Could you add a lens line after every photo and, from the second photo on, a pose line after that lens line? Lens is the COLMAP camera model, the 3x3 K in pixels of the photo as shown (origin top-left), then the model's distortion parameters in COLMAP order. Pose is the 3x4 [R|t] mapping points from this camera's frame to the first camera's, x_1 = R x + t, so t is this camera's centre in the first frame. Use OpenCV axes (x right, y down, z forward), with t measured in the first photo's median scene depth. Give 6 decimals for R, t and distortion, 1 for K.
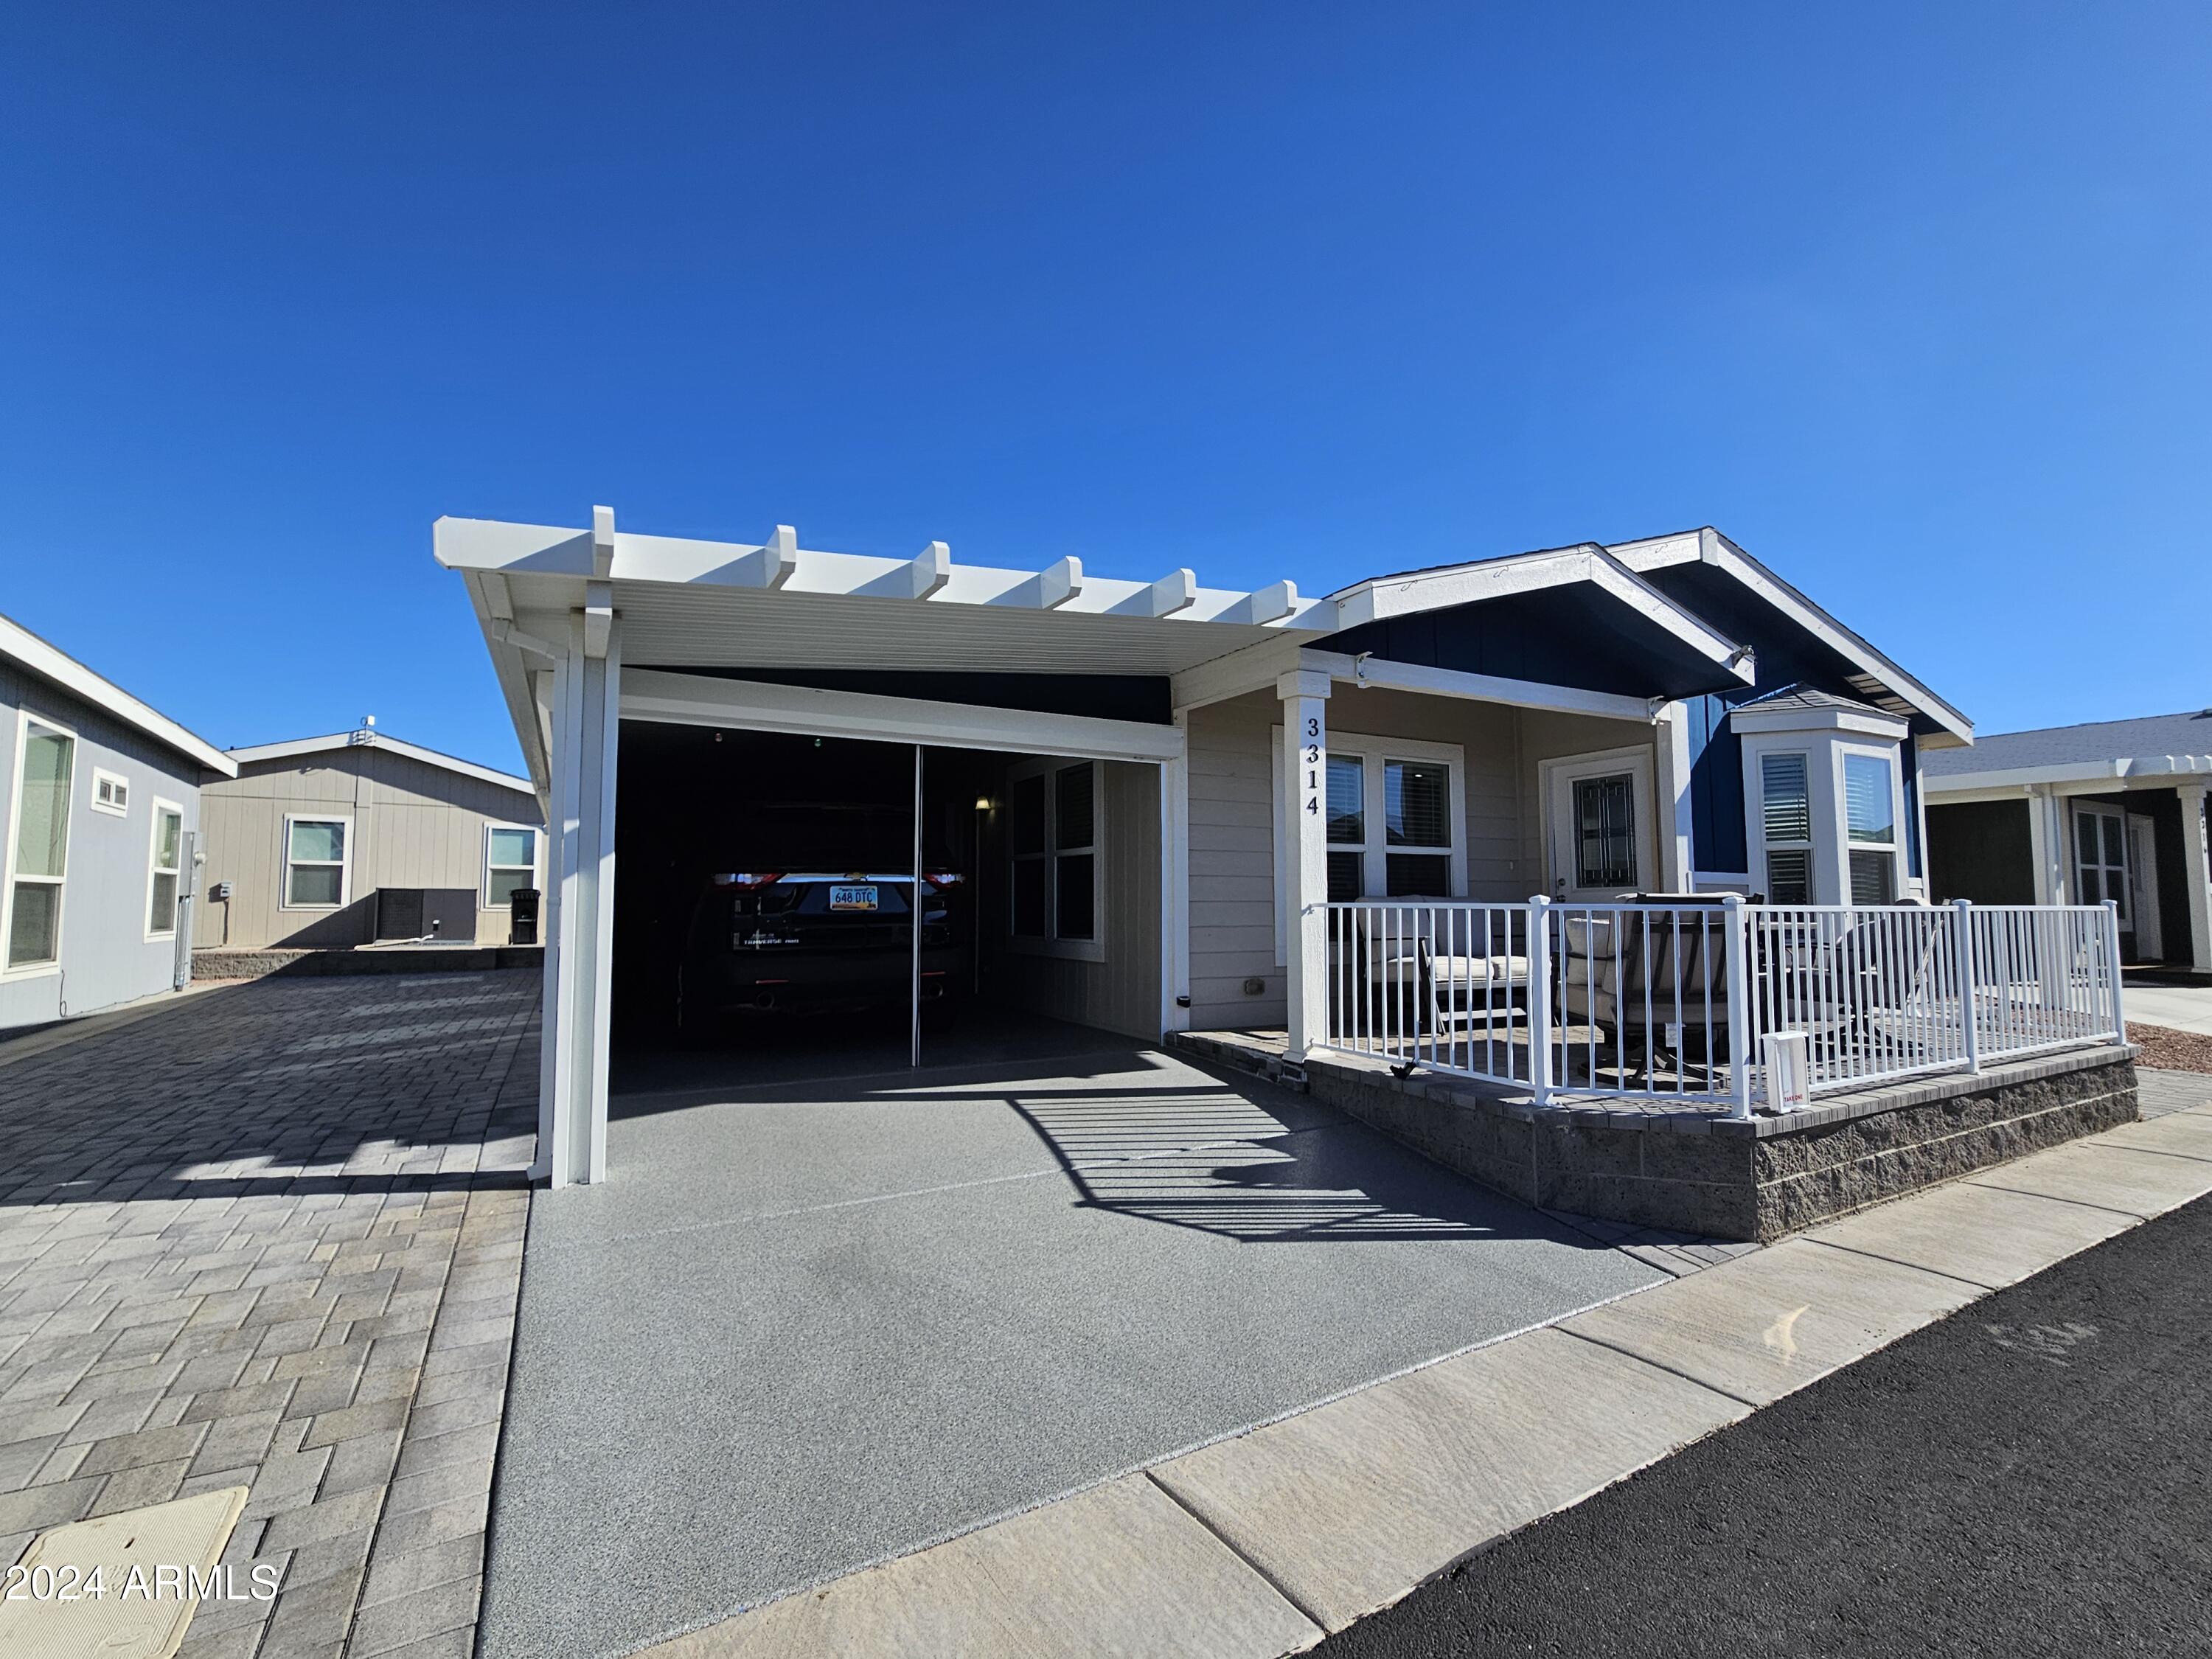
lens RADIAL K [[908.7, 0, 1109.1], [0, 908.7, 833.1], [0, 0, 1]] dist [0.000859, 0.000432]
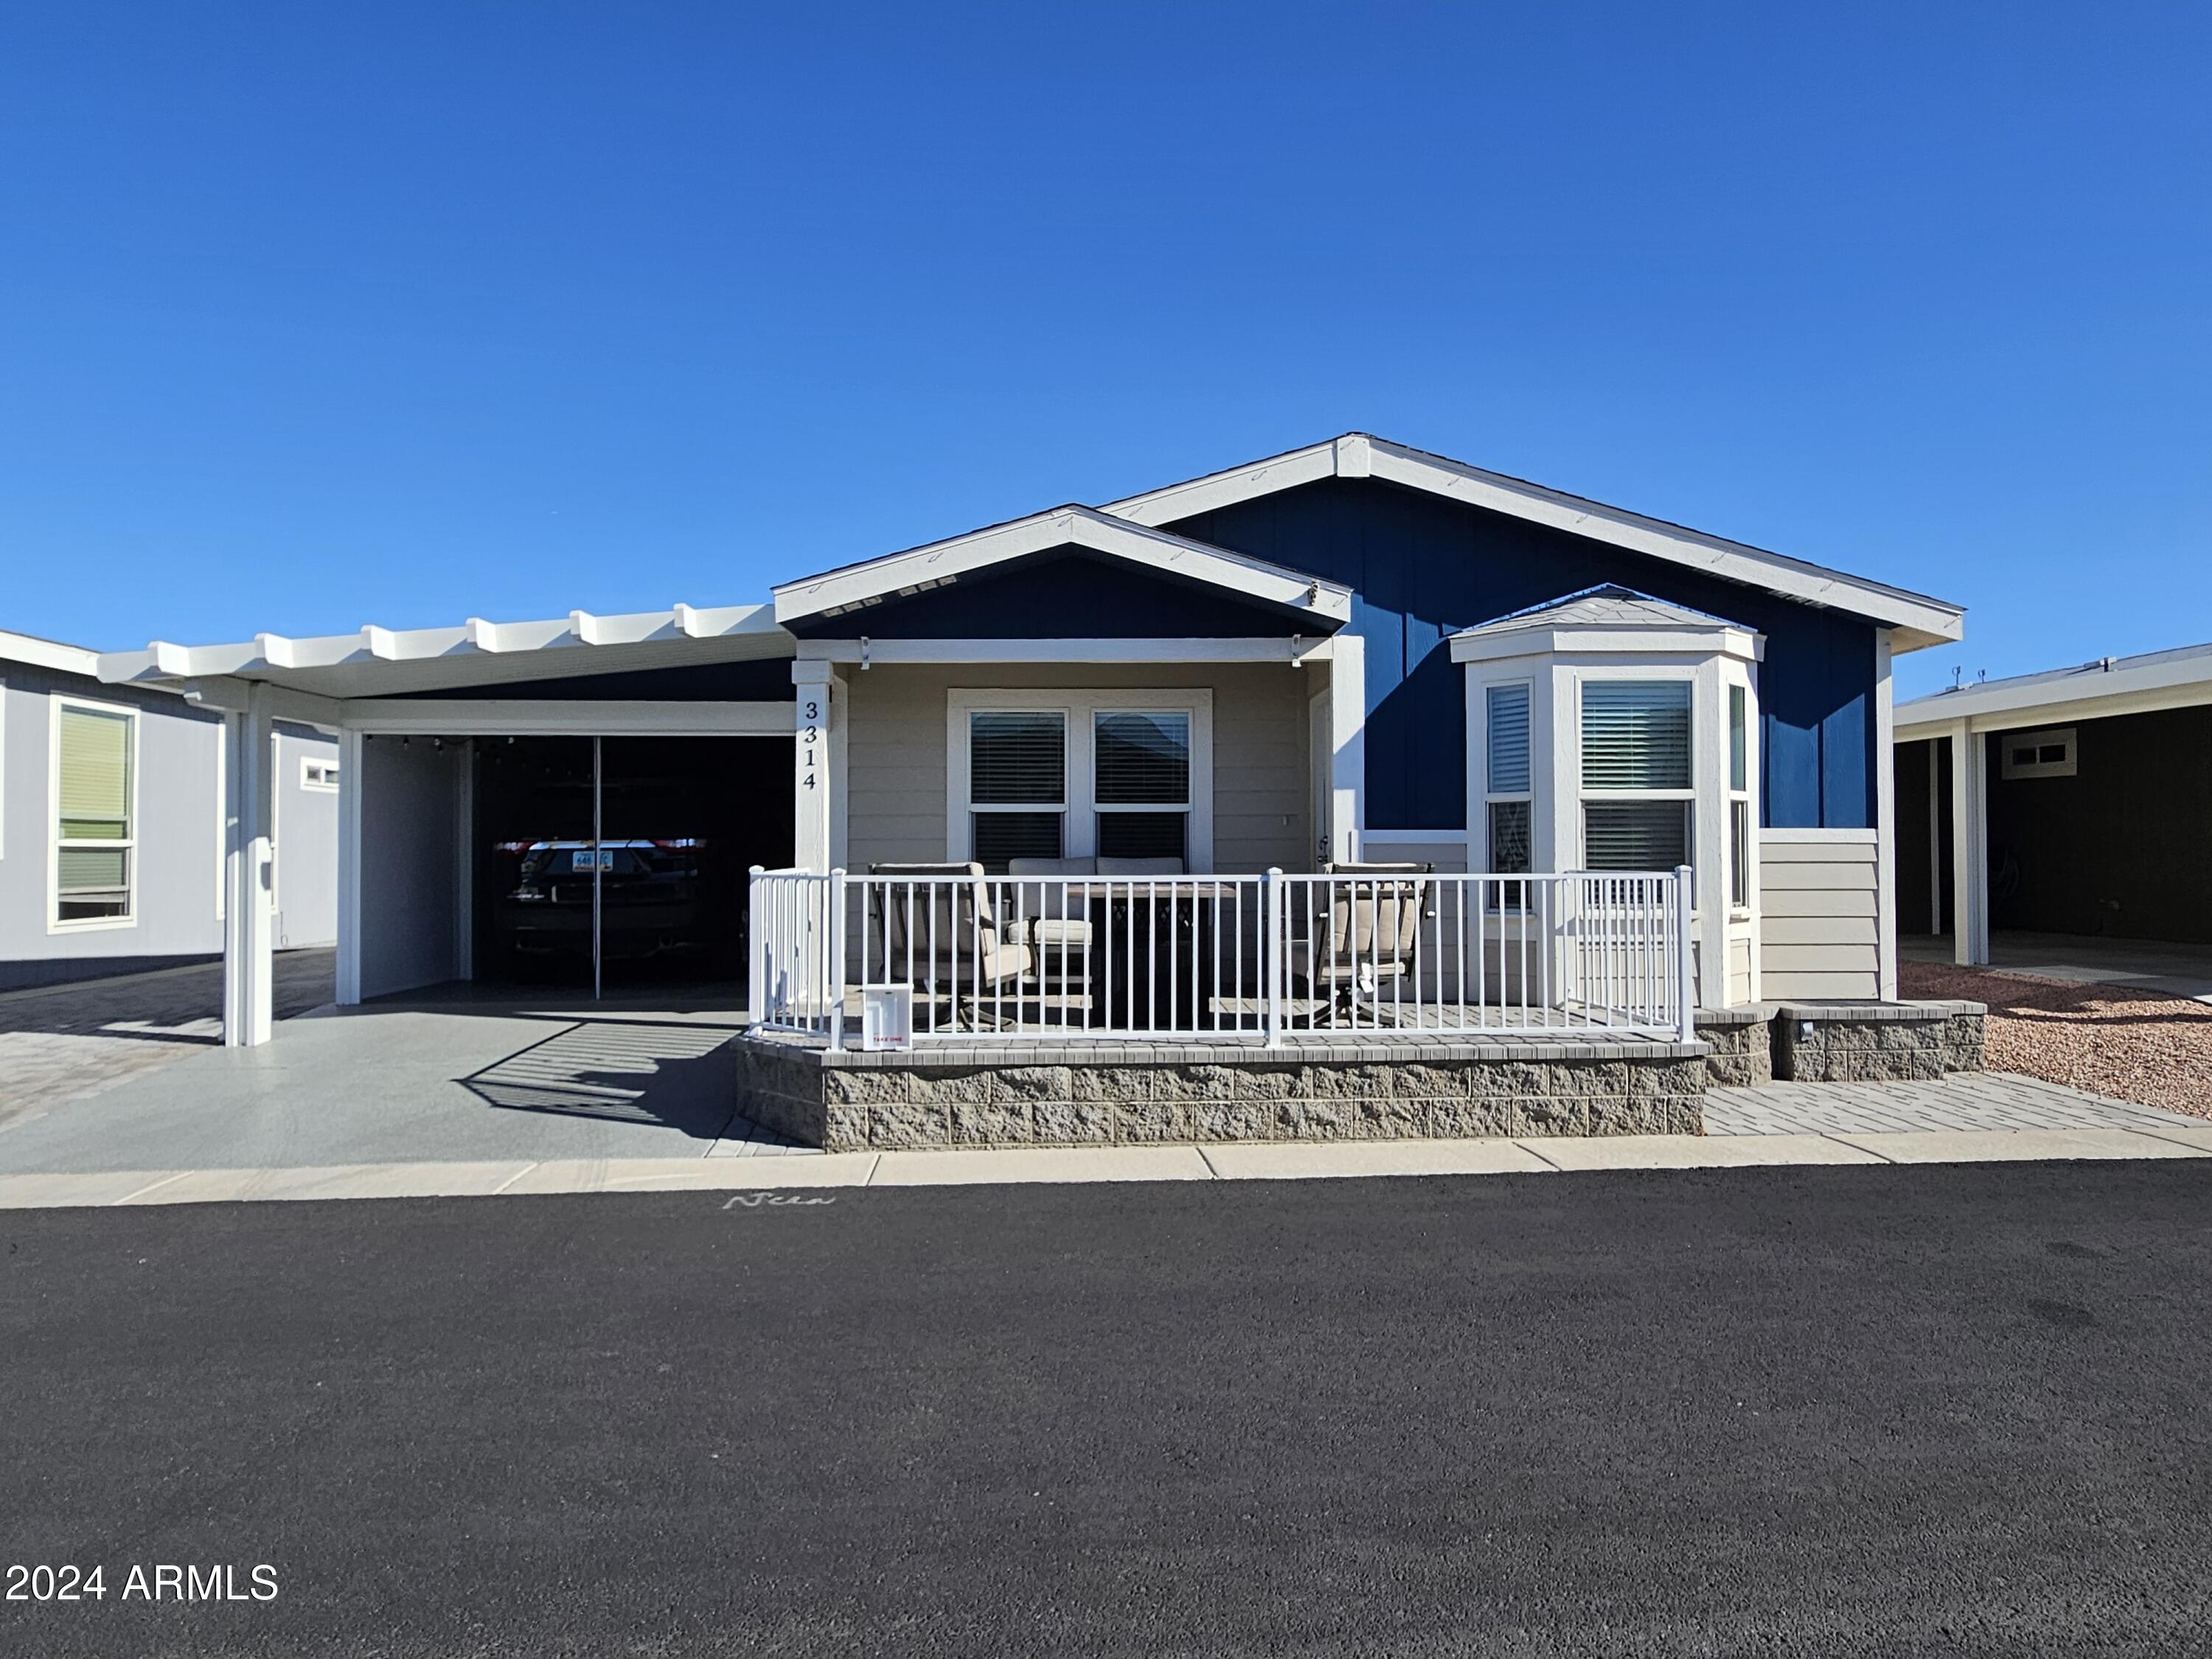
lens RADIAL K [[1231.2, 0, 1105.5], [0, 1231.2, 797.3], [0, 0, 1]] dist [0.001283, 0.000654]
pose [[0.909364, -0.020995, -0.415471, 1.053125], [0.035332, 0.999015, 0.026850, -0.034129], [0.414498, -0.039095, 0.909210, -0.202033]]
